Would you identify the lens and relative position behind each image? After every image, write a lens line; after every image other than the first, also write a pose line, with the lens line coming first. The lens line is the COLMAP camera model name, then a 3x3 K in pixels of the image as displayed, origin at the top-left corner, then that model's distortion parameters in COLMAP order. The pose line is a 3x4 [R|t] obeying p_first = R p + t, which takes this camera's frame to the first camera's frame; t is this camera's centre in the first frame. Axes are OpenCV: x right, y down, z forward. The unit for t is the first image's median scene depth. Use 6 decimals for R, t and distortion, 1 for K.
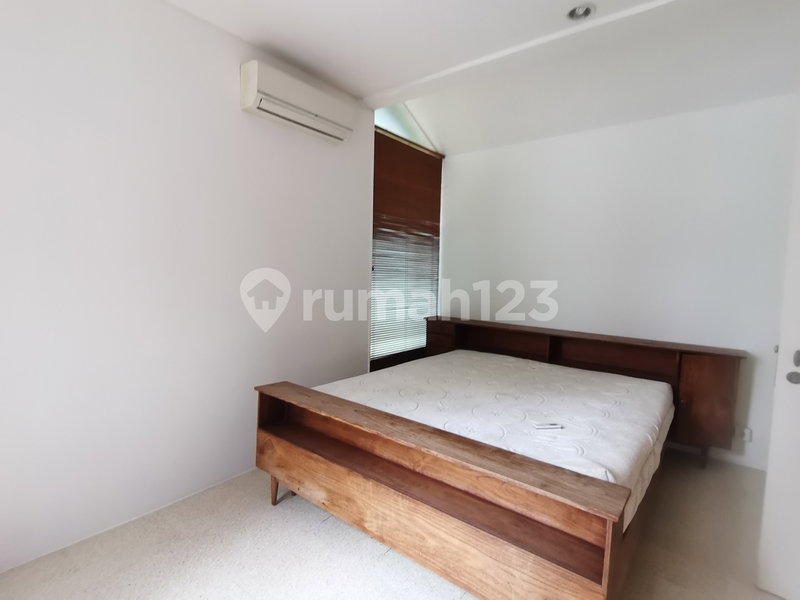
lens RADIAL K [[399.5, 0, 407.8], [0, 399.5, 301.7], [0, 0, 1]] dist [0.013410, -0.014094]
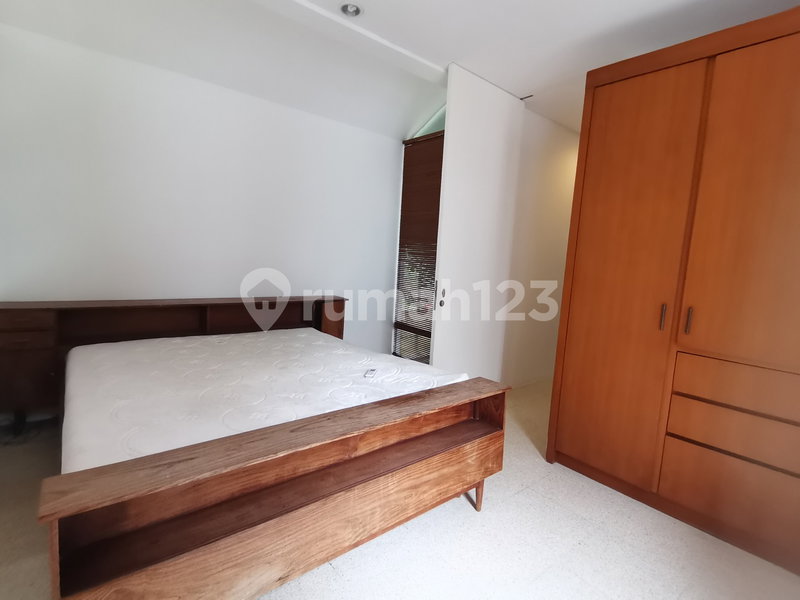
lens RADIAL K [[399.5, 0, 401.1], [0, 399.5, 301.2], [0, 0, 1]] dist [0.013410, -0.014094]
pose [[0.221524, -0.128674, 0.966628, -0.854790], [0.022941, 0.991669, 0.126750, -0.062191], [-0.974885, -0.005903, 0.222631, 0.712014]]
